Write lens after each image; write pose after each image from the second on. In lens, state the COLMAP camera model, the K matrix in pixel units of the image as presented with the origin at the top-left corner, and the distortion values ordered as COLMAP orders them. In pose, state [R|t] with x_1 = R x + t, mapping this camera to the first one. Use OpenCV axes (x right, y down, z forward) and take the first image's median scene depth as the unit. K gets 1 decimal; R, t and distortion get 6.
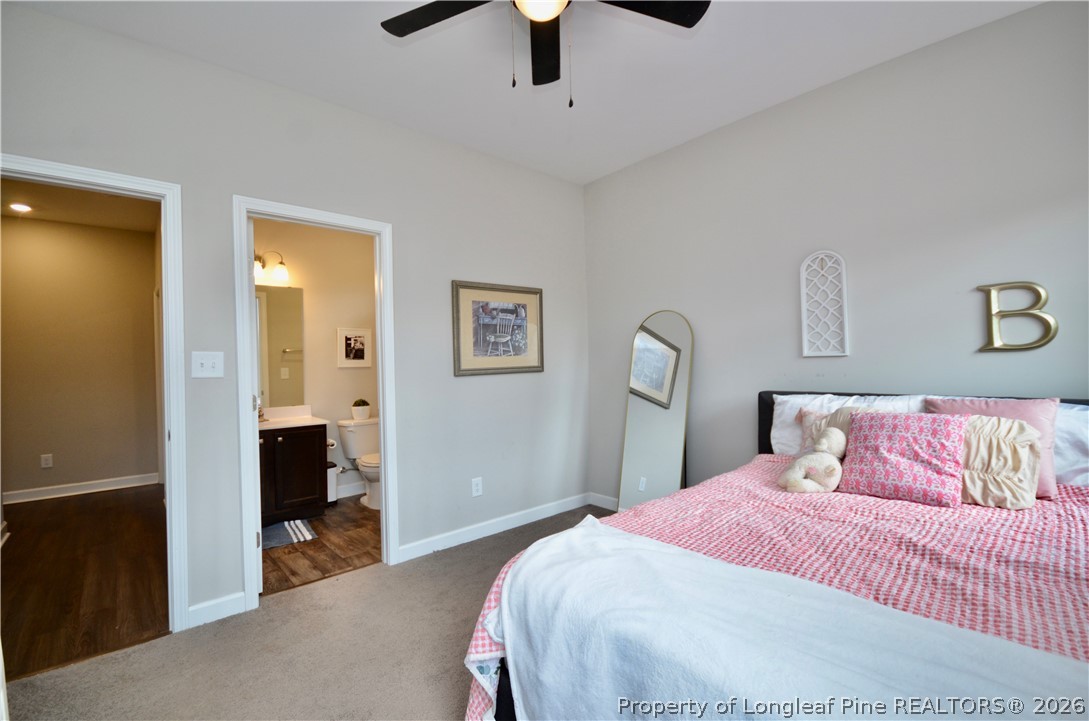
lens RADIAL K [[478.6, 0, 539.5], [0, 478.6, 356.9], [0, 0, 1]] dist [-0.008960, -0.003019]
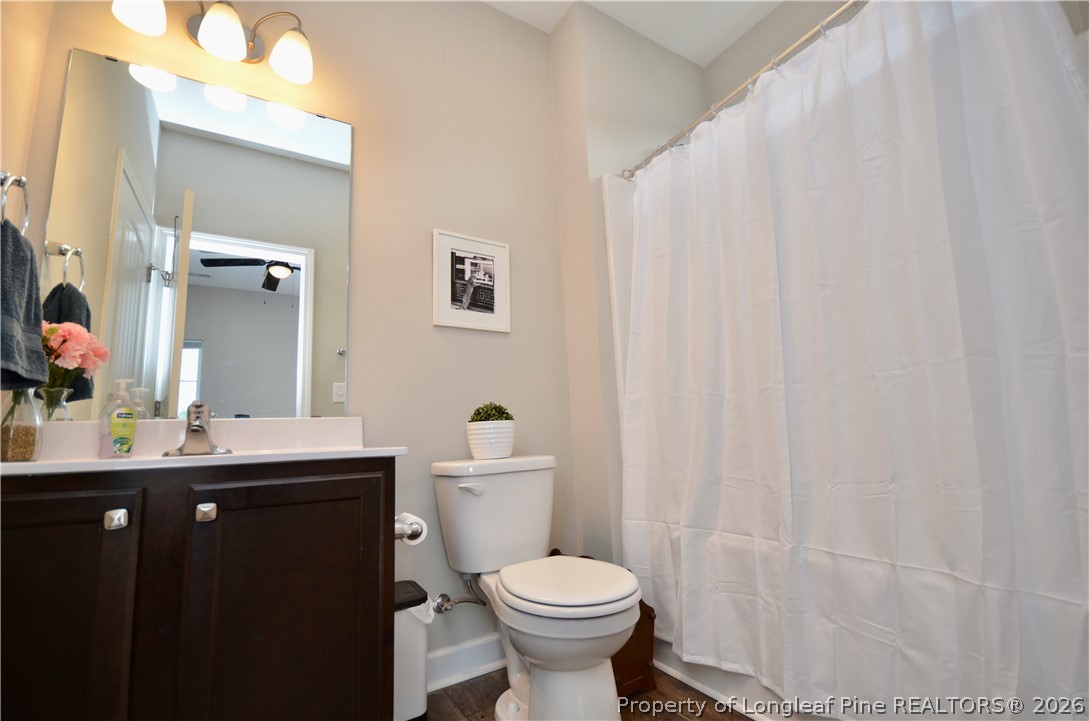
lens RADIAL K [[478.6, 0, 550.8], [0, 478.6, 362.1], [0, 0, 1]] dist [-0.008960, -0.003019]
pose [[0.989554, -0.035840, -0.139634, -0.272936], [0.016772, 0.990647, -0.135414, 0.108092], [0.143181, 0.131658, 0.980900, 0.634066]]
